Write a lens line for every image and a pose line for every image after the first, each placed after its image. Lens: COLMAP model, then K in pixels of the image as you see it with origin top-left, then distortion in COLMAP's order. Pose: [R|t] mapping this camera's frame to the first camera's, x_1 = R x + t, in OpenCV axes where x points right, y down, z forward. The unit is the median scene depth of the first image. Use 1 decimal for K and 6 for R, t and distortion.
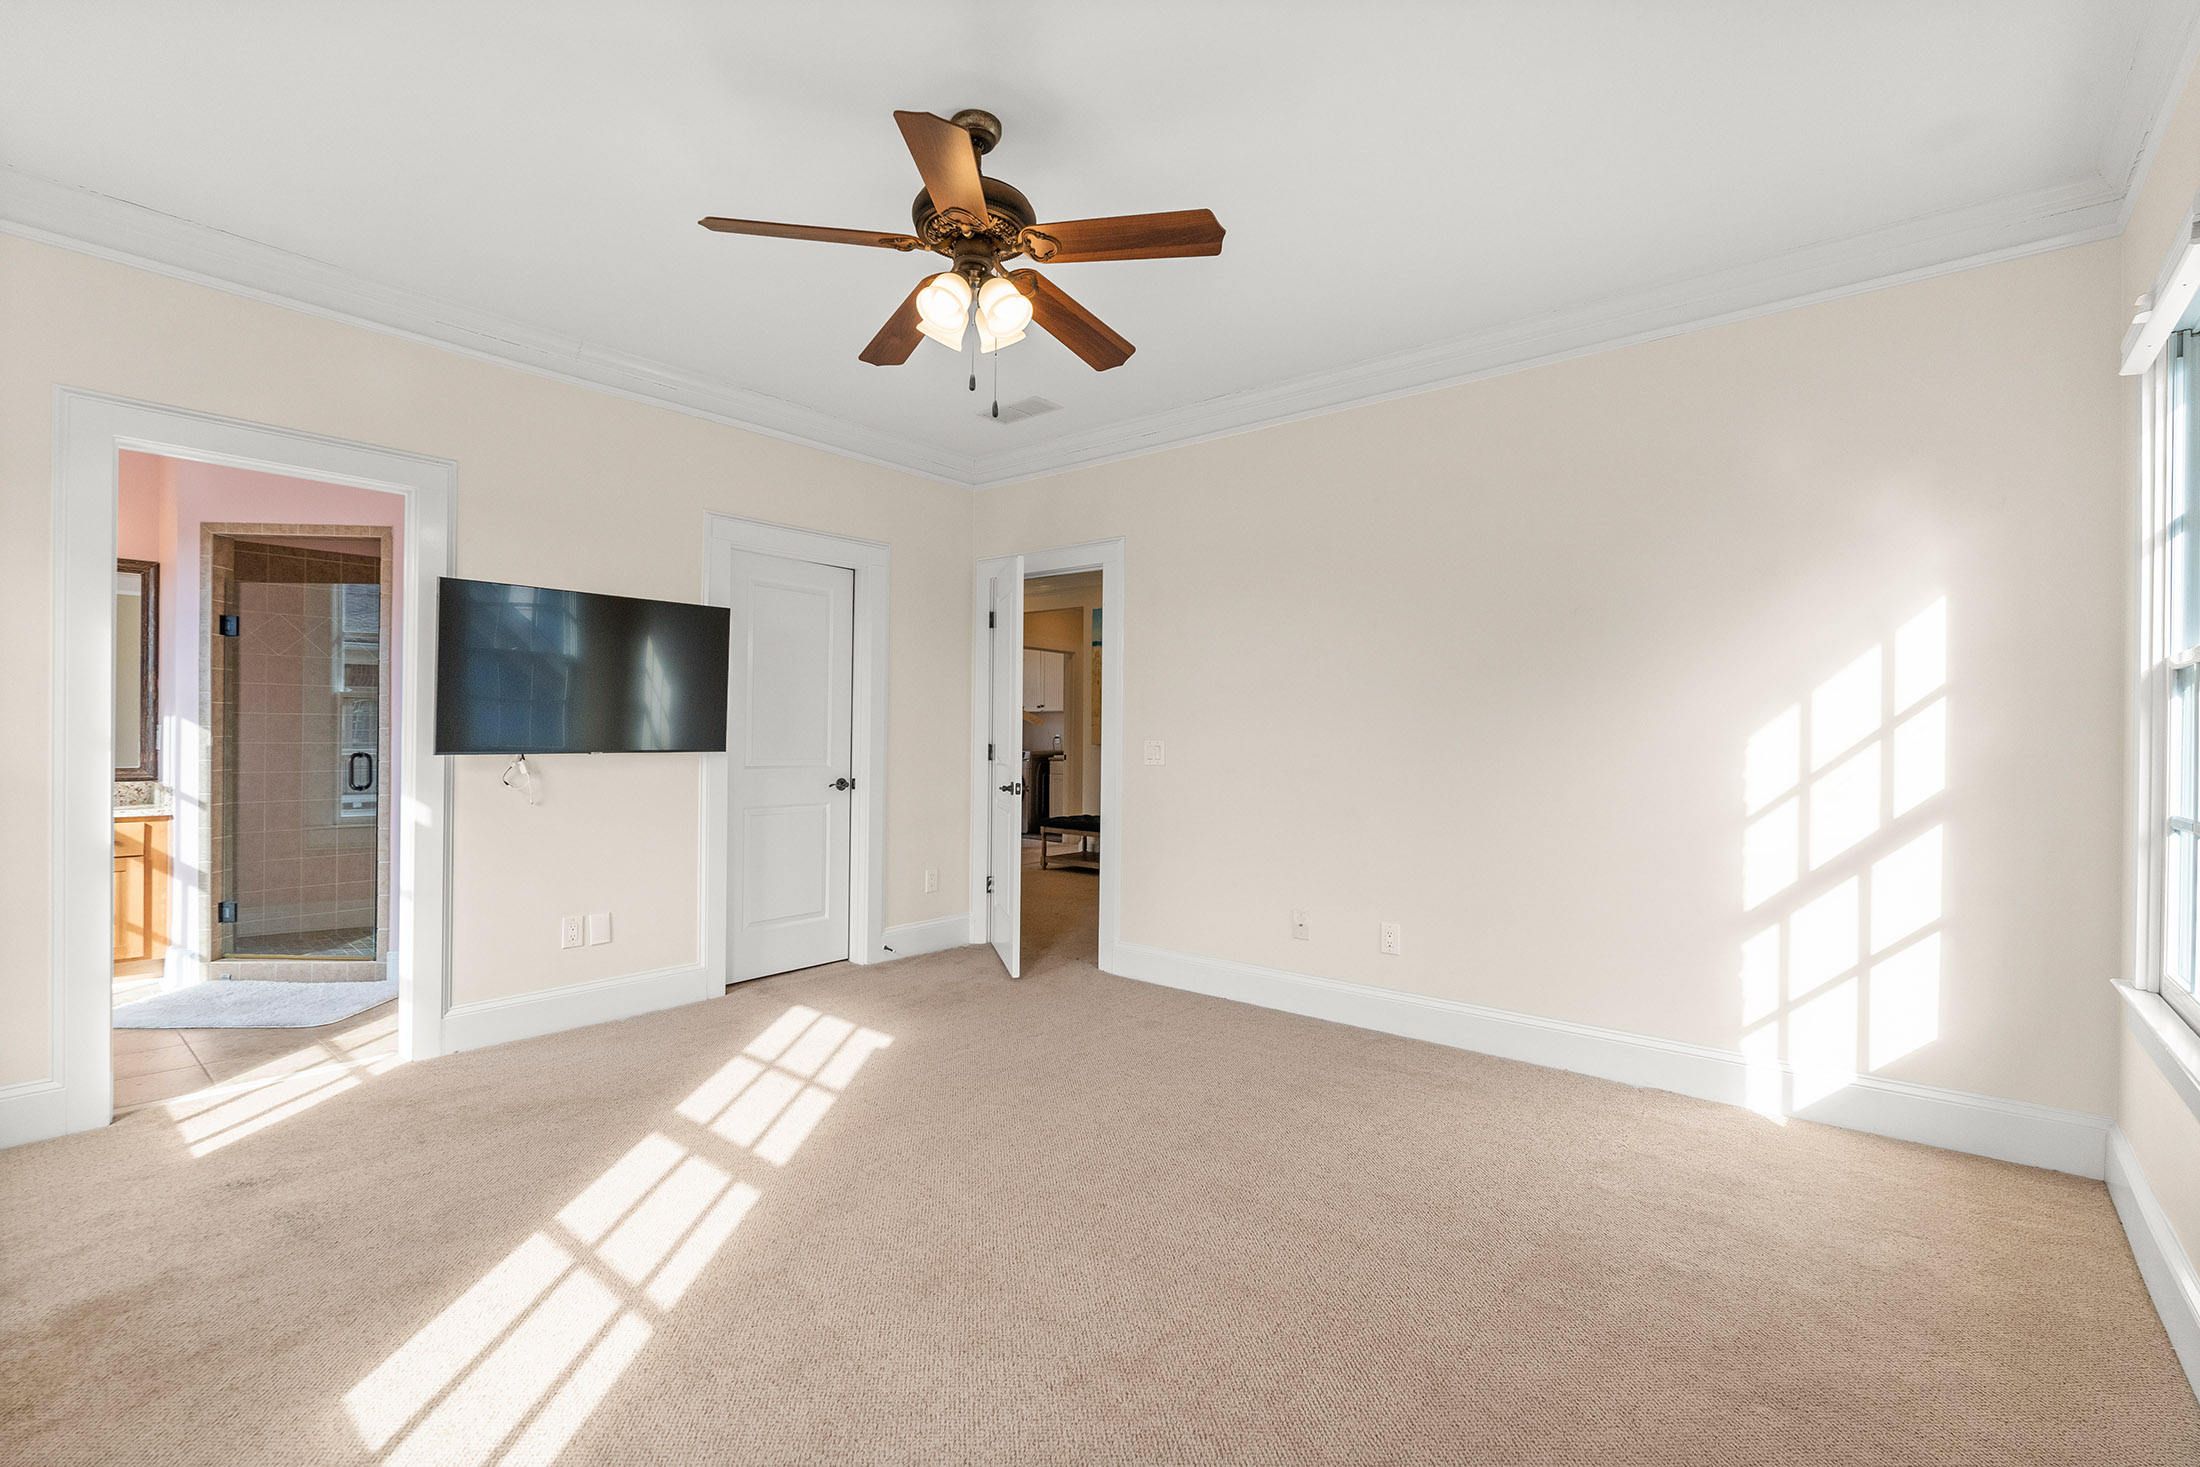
lens RADIAL K [[969.4, 0, 1100.0], [0, 969.4, 733.5], [0, 0, 1]] dist [-0.008328, 0.000929]
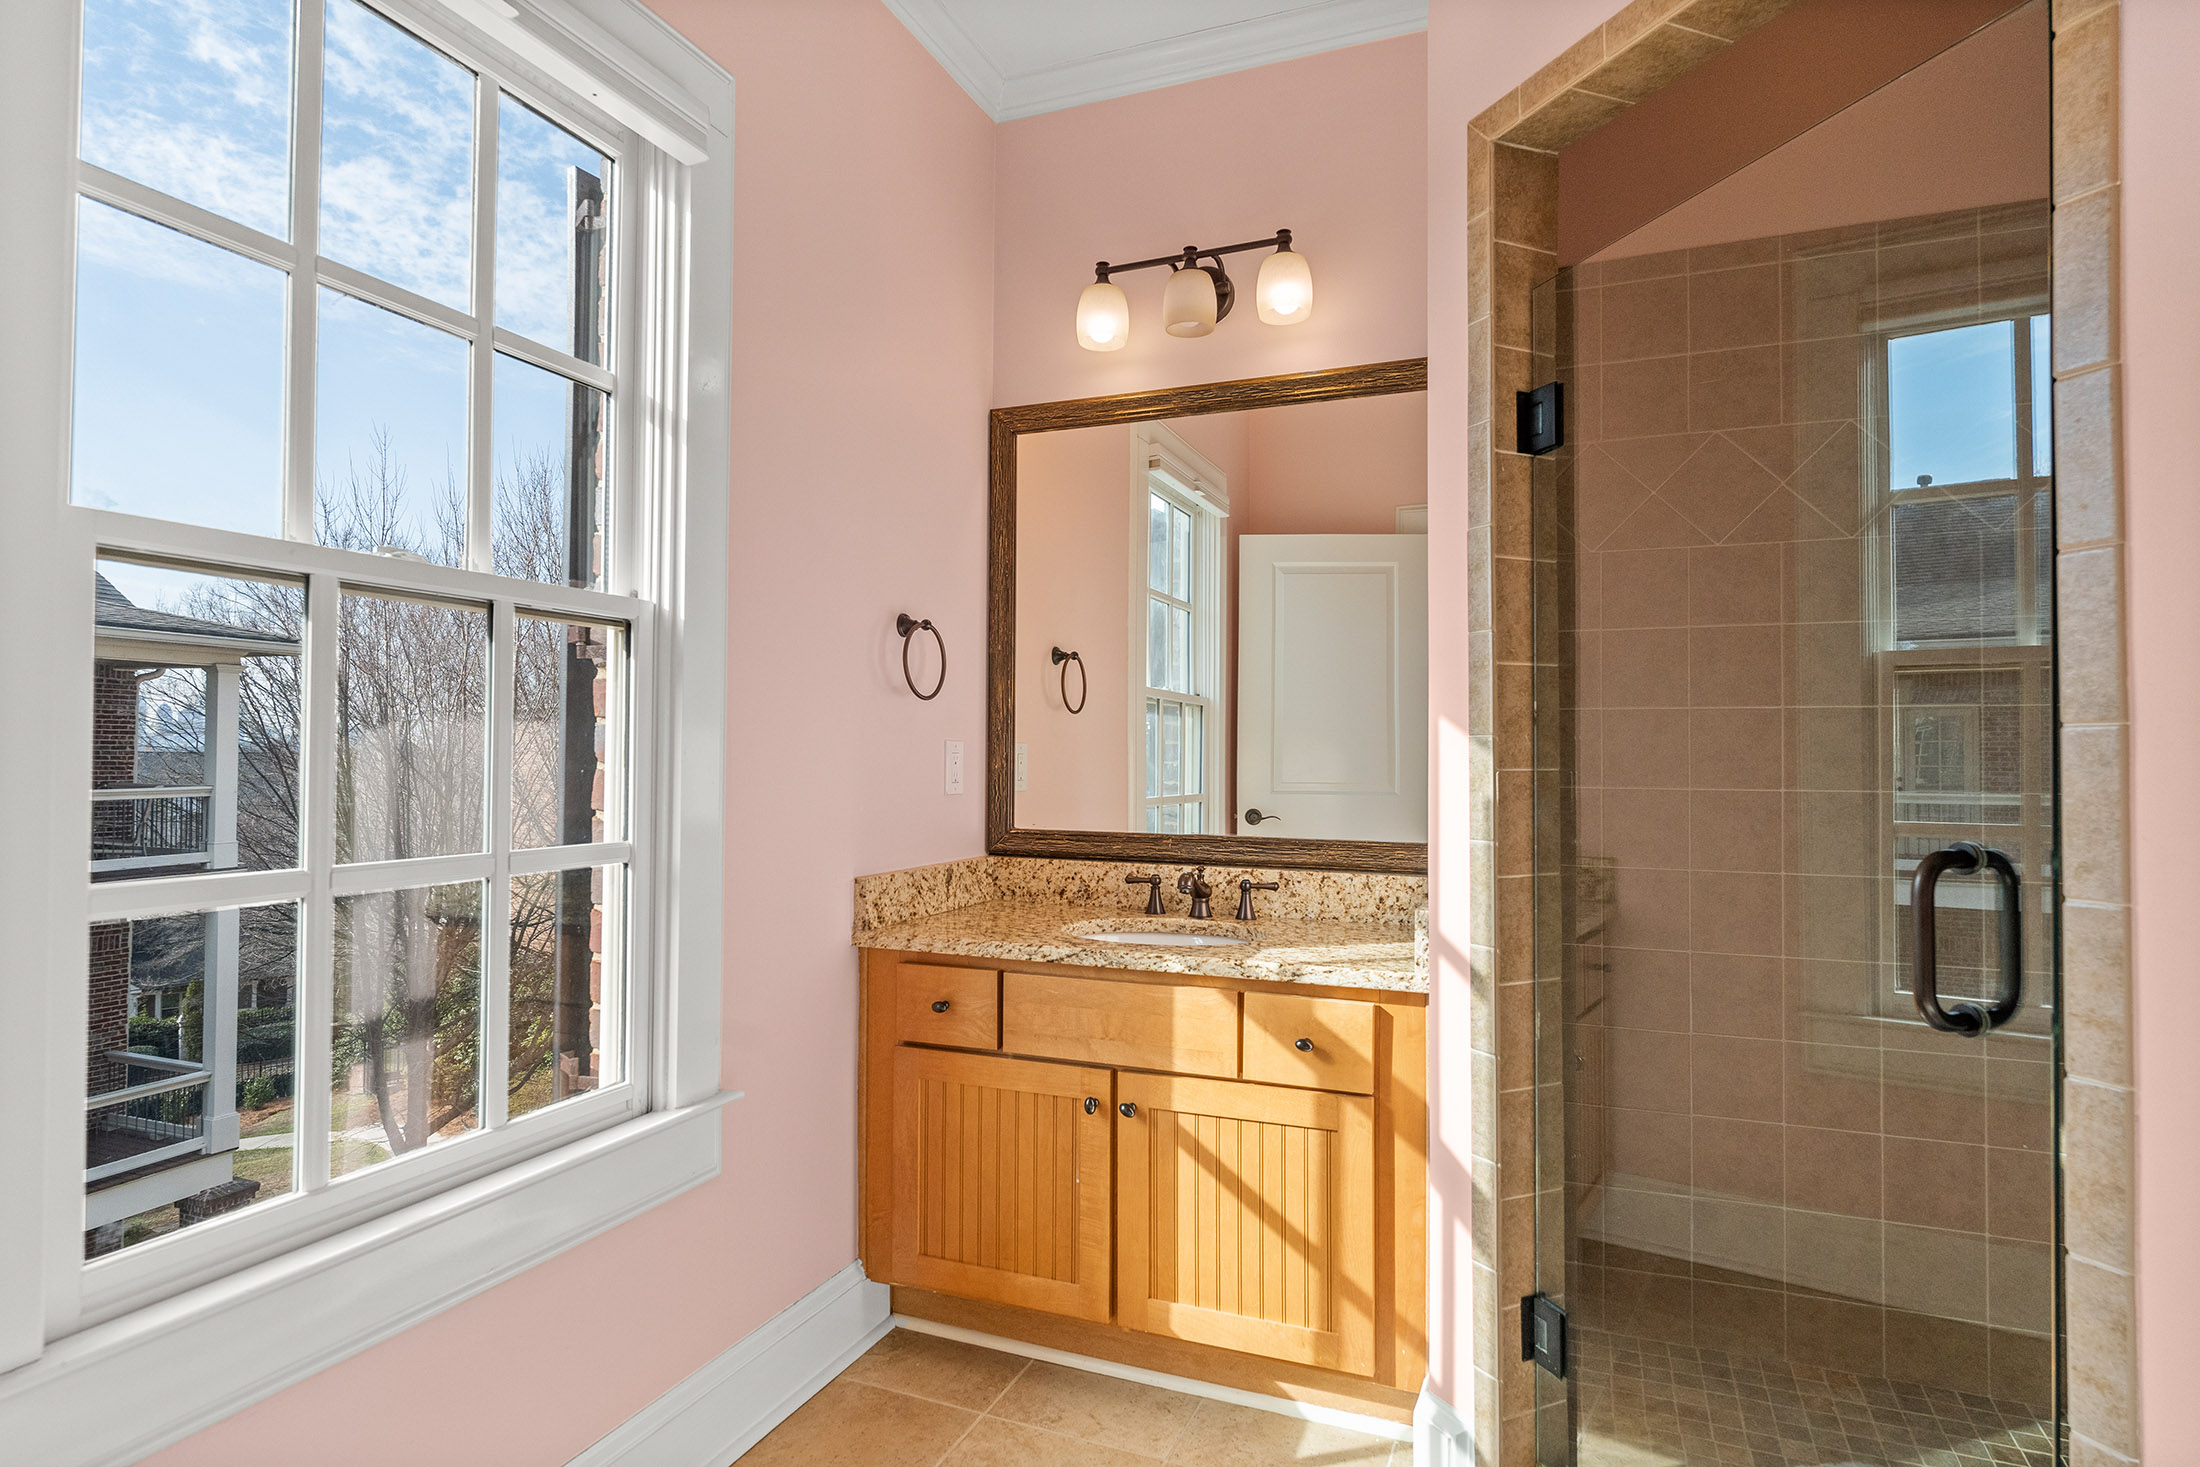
lens RADIAL K [[1181.0, 0, 1100.0], [0, 1181.0, 733.5], [0, 0, 1]] dist [-0.004232, -0.000314]
pose [[0.302321, -0.026290, -0.952843, -0.581925], [-0.000997, 0.999610, -0.027897, 0.002223], [0.953206, 0.009383, 0.302177, 0.747098]]
